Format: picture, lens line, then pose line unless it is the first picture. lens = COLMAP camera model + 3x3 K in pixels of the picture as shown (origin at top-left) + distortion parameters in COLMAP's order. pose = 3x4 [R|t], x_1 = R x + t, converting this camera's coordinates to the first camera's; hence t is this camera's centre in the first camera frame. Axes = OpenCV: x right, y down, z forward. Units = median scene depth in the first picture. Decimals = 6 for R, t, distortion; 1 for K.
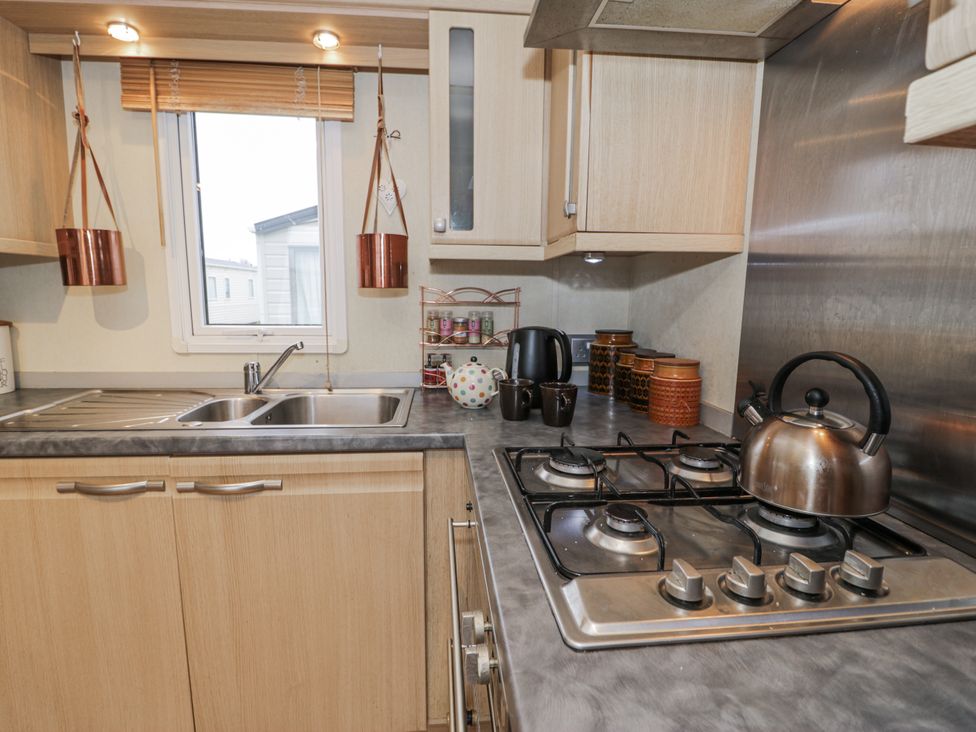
lens RADIAL K [[507.2, 0, 485.9], [0, 507.2, 364.6], [0, 0, 1]] dist [0.000681, -0.013887]
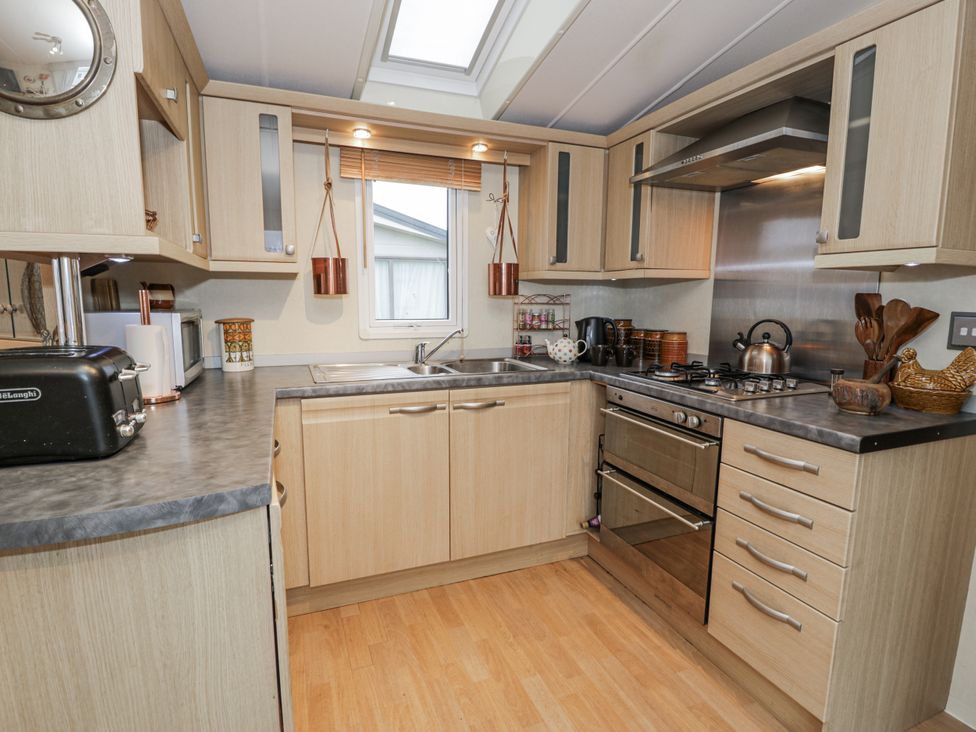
lens RADIAL K [[507.2, 0, 485.9], [0, 507.2, 364.6], [0, 0, 1]] dist [0.000681, -0.013887]
pose [[0.959311, -0.041564, 0.279274, -0.891228], [0.042067, 0.999106, 0.004196, 0.080517], [-0.279199, 0.007723, 0.960202, -0.689812]]
